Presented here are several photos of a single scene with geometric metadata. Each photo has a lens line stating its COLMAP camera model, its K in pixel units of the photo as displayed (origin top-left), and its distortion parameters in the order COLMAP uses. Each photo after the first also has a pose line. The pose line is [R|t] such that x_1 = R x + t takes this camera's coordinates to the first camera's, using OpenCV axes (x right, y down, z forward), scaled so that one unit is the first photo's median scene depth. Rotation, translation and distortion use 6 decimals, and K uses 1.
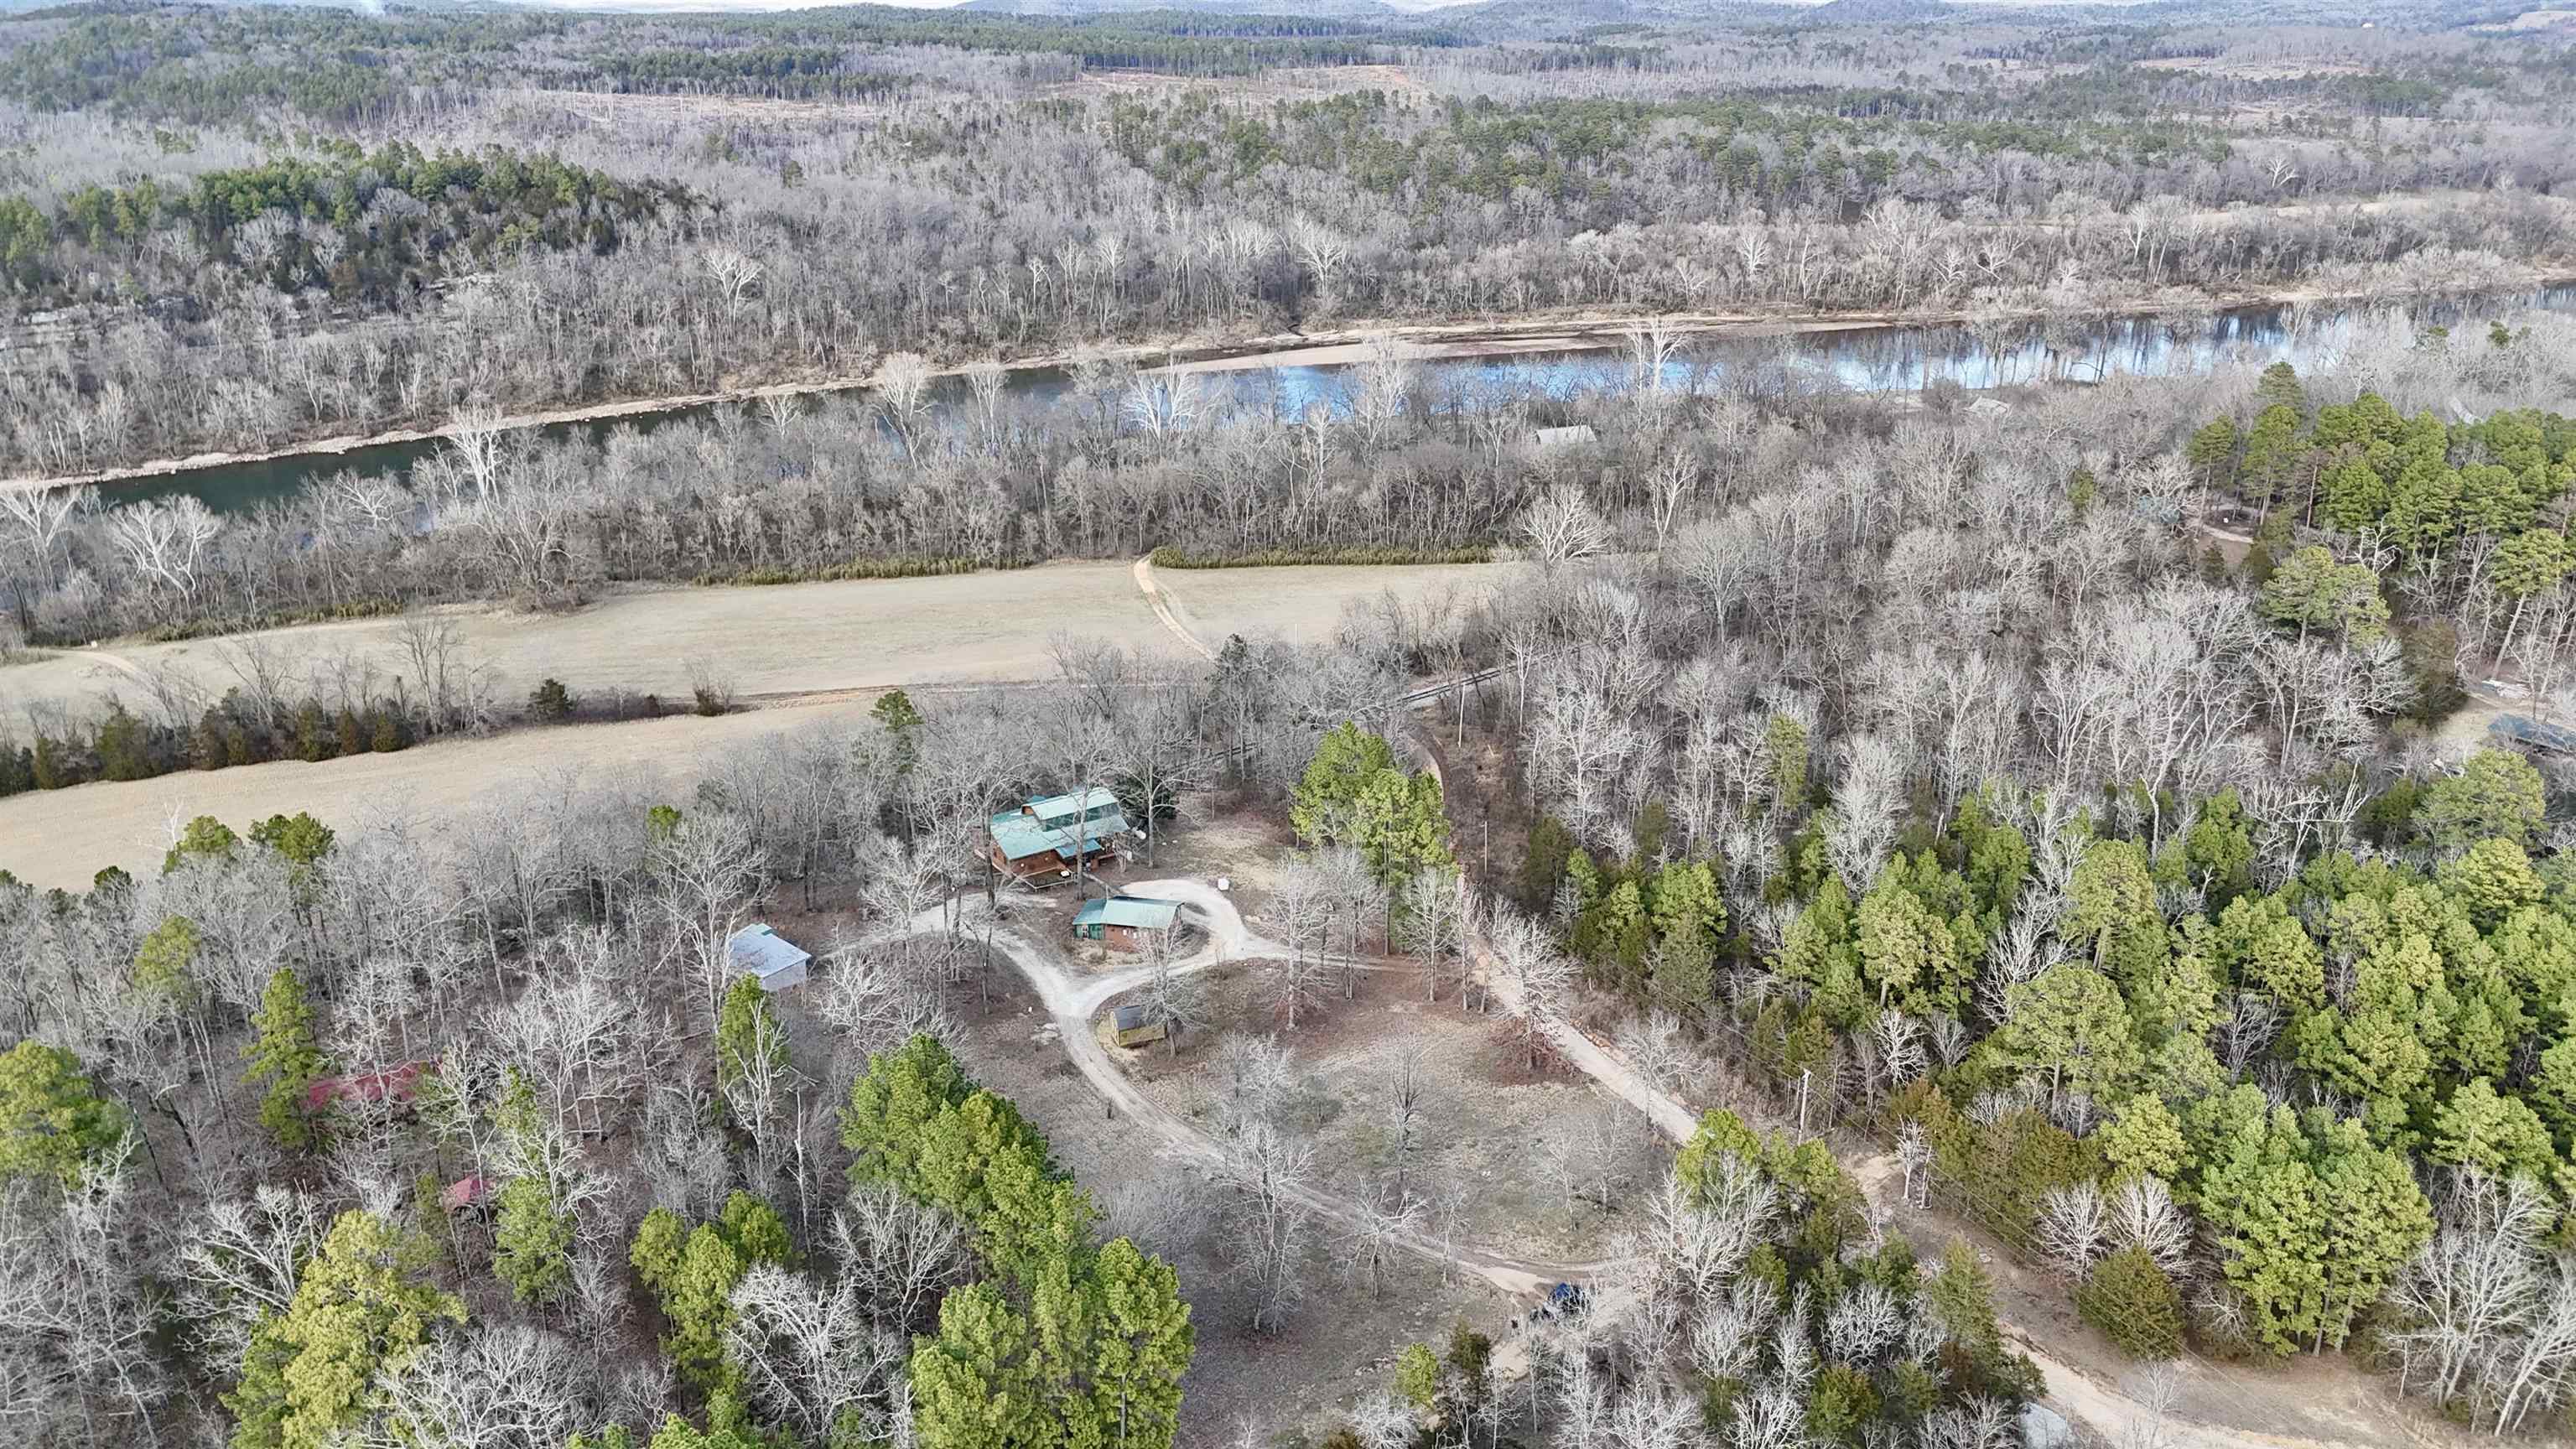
lens RADIAL K [[1894.1, 0, 1288.0], [0, 1894.1, 724.5], [0, 0, 1]] dist [0.083716, -0.079584]
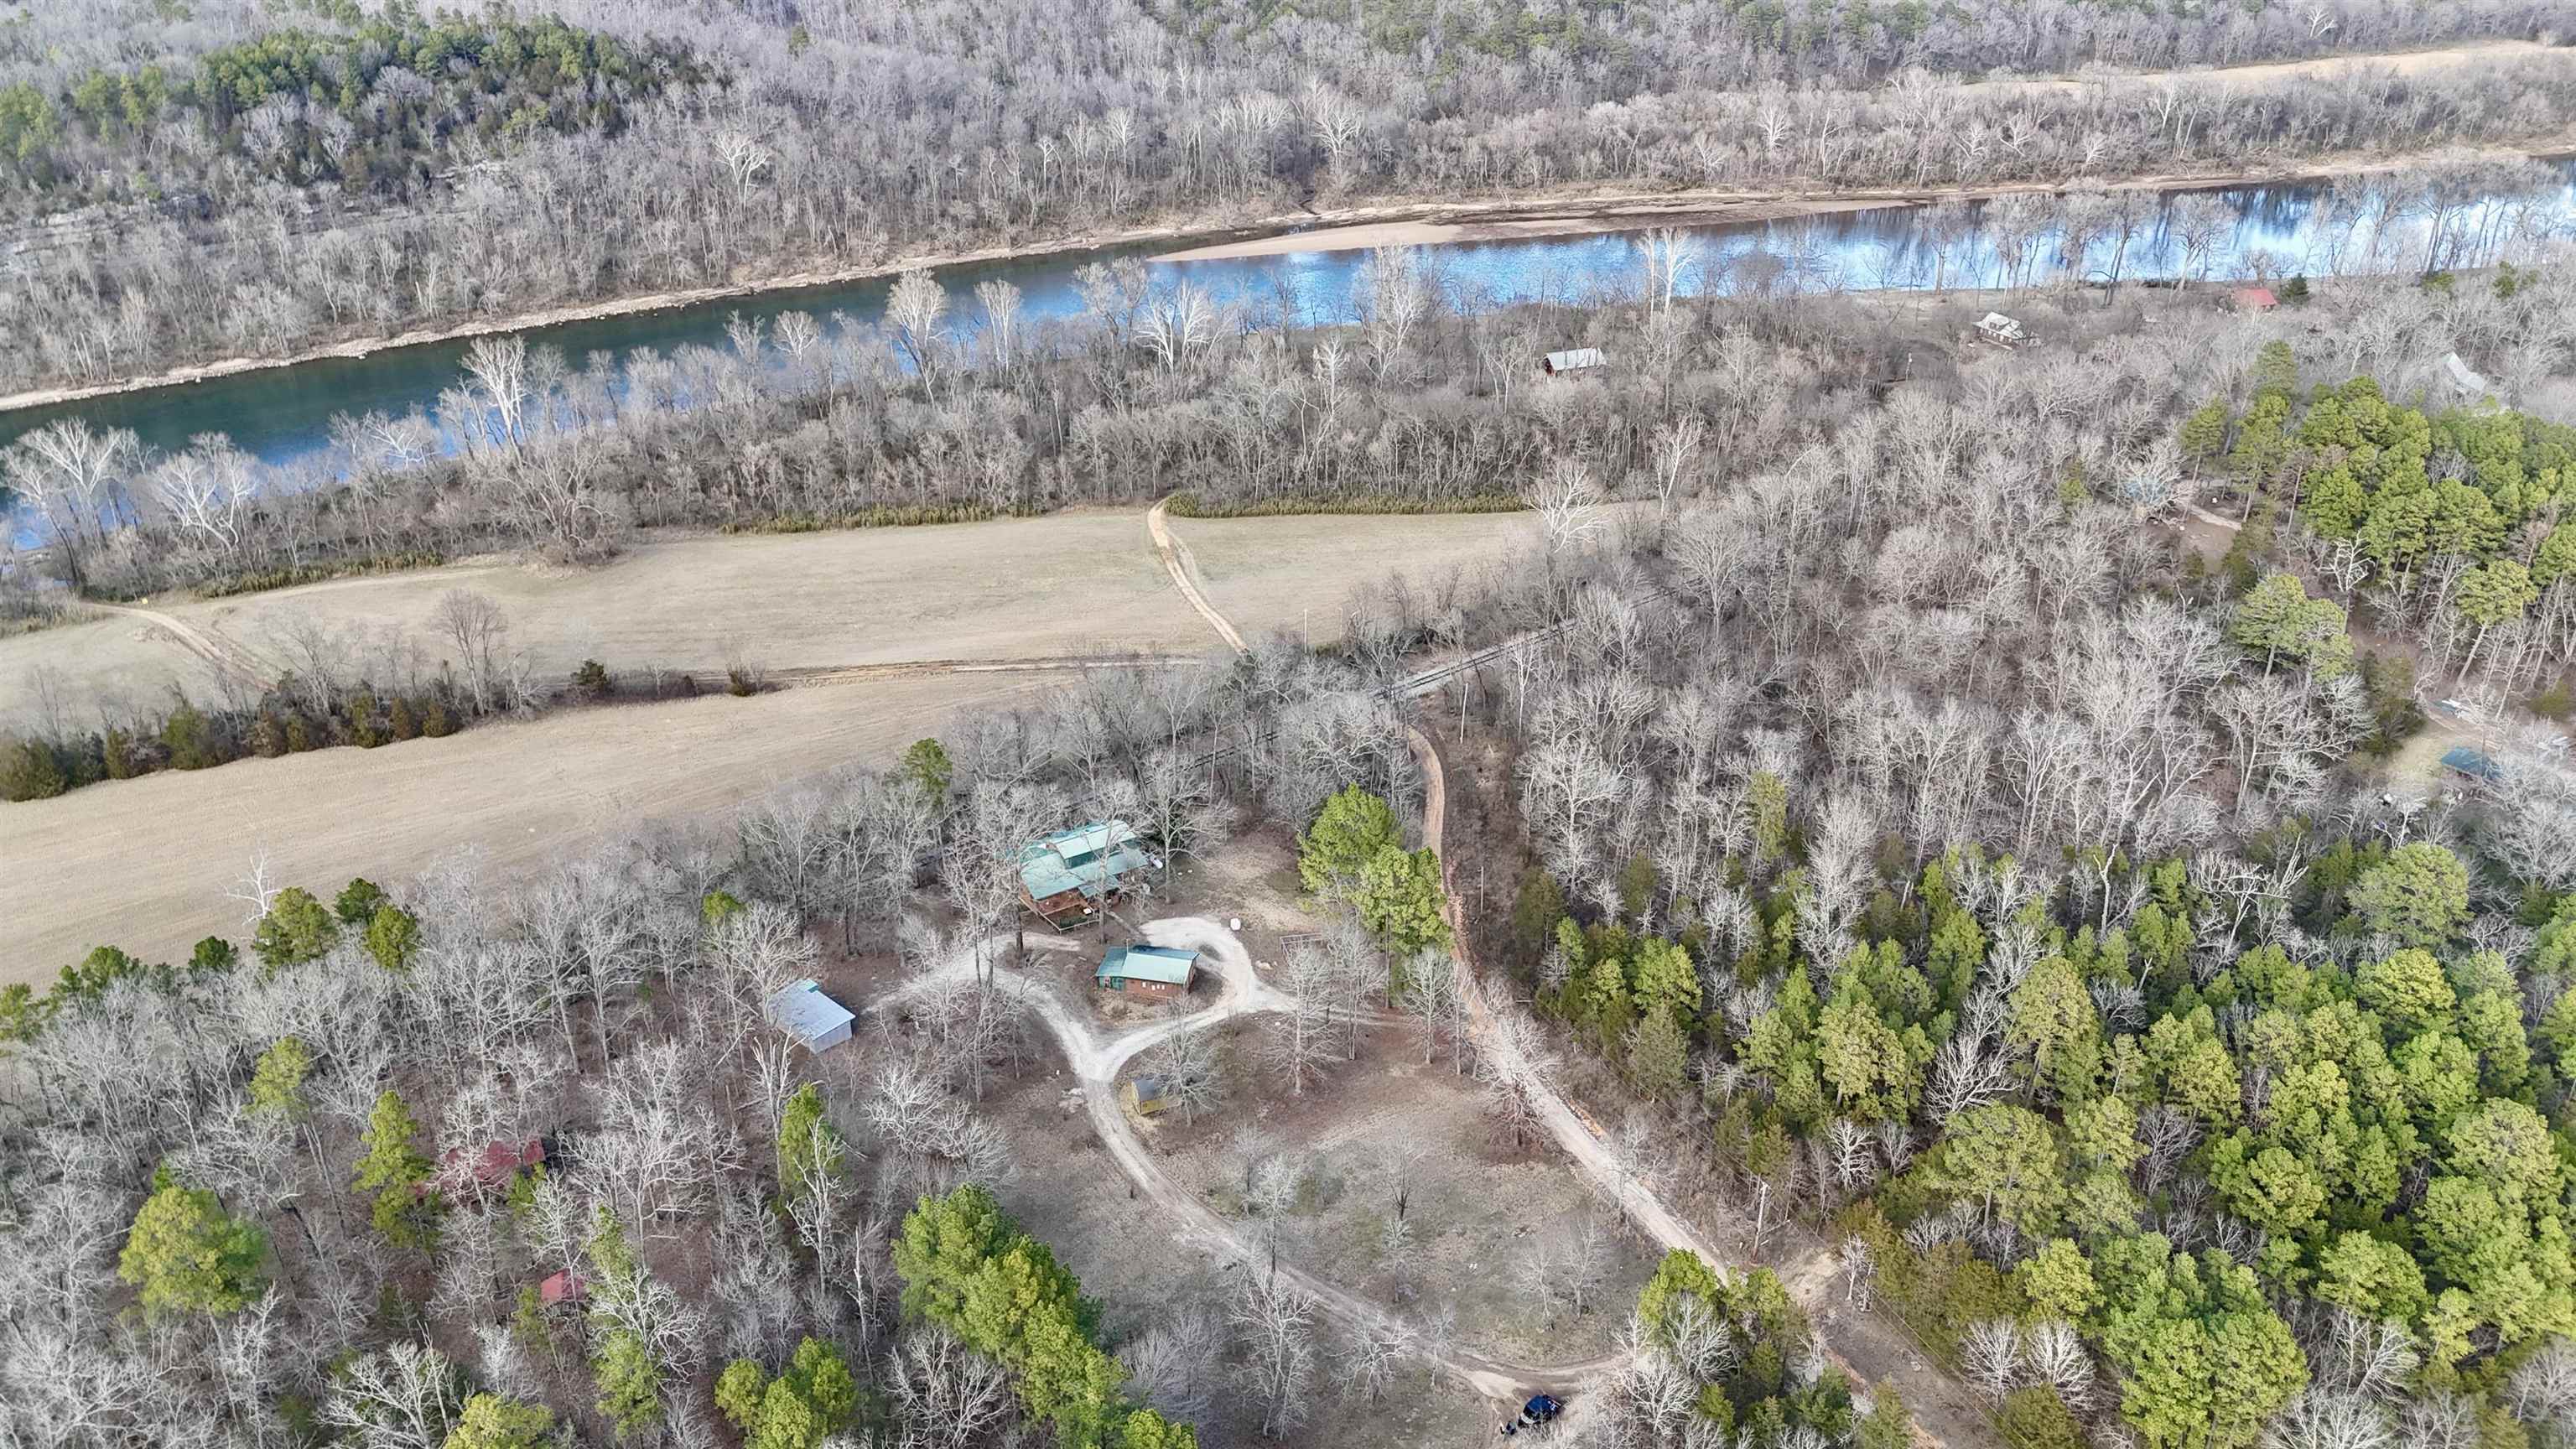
lens RADIAL K [[1894.1, 0, 1288.0], [0, 1894.1, 724.5], [0, 0, 1]] dist [0.083716, -0.079584]
pose [[0.999969, 0.006056, -0.005106, 0.000118], [-0.005506, 0.994800, 0.101703, -0.097752], [0.005695, -0.101671, 0.994802, -0.037183]]
